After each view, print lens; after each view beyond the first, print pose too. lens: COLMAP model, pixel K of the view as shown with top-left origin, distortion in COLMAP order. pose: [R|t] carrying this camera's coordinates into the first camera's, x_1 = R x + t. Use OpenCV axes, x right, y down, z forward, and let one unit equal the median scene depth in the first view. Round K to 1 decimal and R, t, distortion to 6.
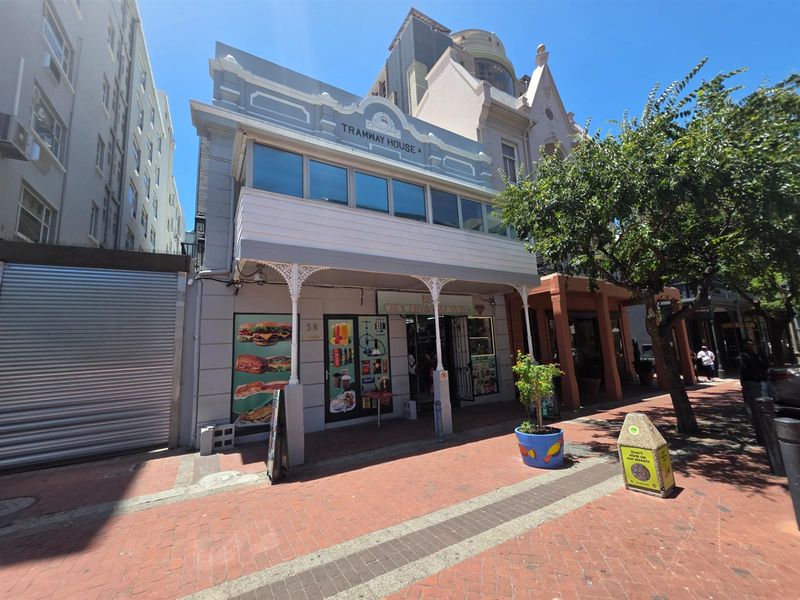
lens RADIAL K [[319.8, 0, 400.0], [0, 319.8, 299.8], [0, 0, 1]] dist [0.000855, 0.001539]
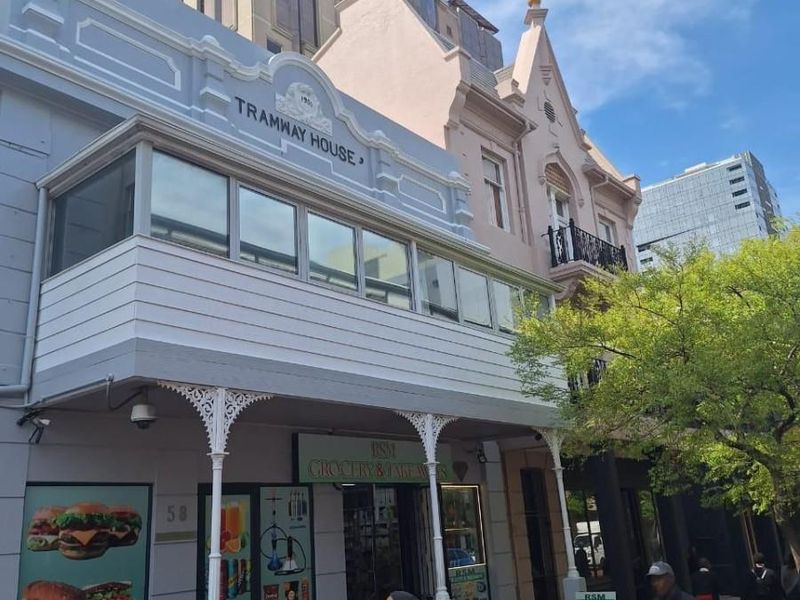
lens RADIAL K [[756.5, 0, 400.5], [0, 756.5, 292.5], [0, 0, 1]] dist [0.045687, 0.000000]
pose [[0.943198, 0.086257, 0.320838, -0.333768], [-0.027186, 0.982508, -0.184225, -0.032645], [-0.331117, 0.165039, 0.929045, -0.181880]]
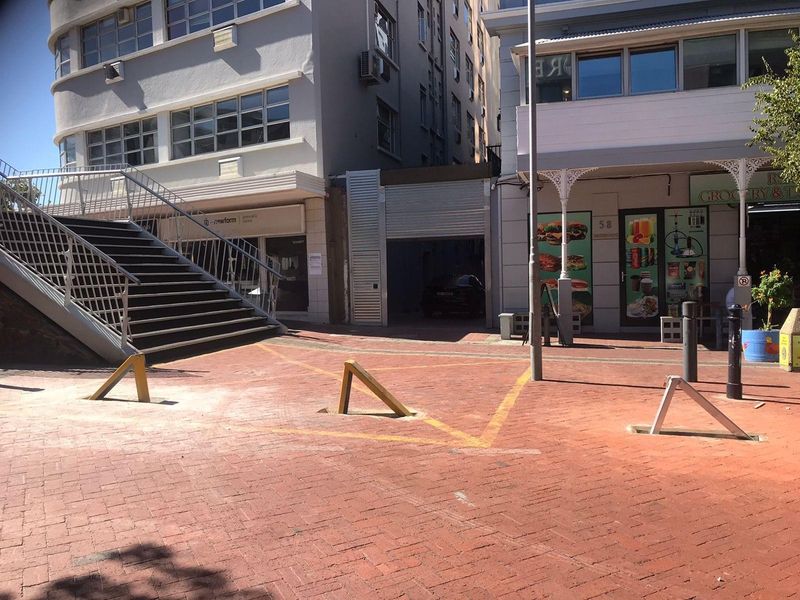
lens RADIAL K [[651.6, 0, 401.3], [0, 651.6, 295.3], [0, 0, 1]] dist [-0.003365, 0.007428]
pose [[0.688170, 0.059971, -0.723066, 0.652454], [0.101468, 0.978830, 0.177755, -0.102549], [0.718419, -0.195694, 0.667516, -0.674213]]
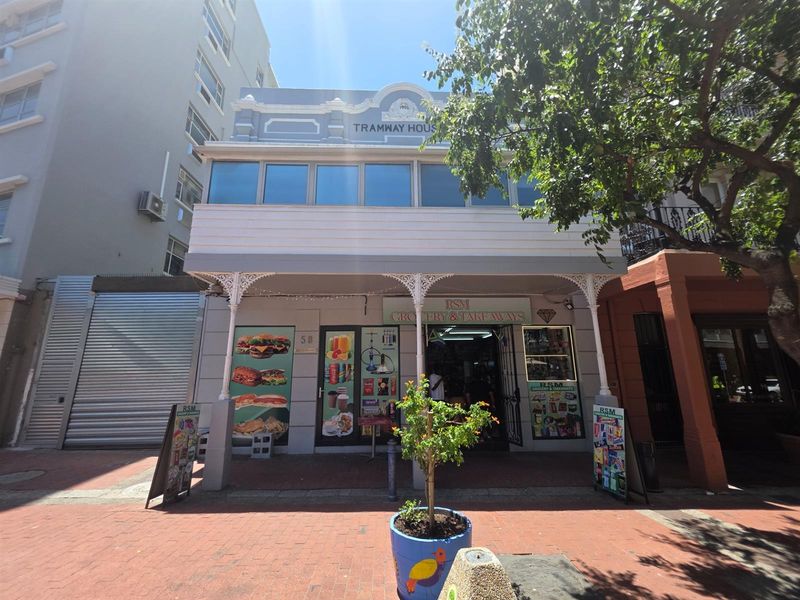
lens RADIAL K [[319.8, 0, 400.1], [0, 319.8, 299.5], [0, 0, 1]] dist [0.000855, 0.001539]
pose [[0.879404, -0.061447, -0.472094, 0.397948], [0.037718, 0.997511, -0.059575, 0.032169], [0.474580, 0.034585, 0.879533, 0.281857]]
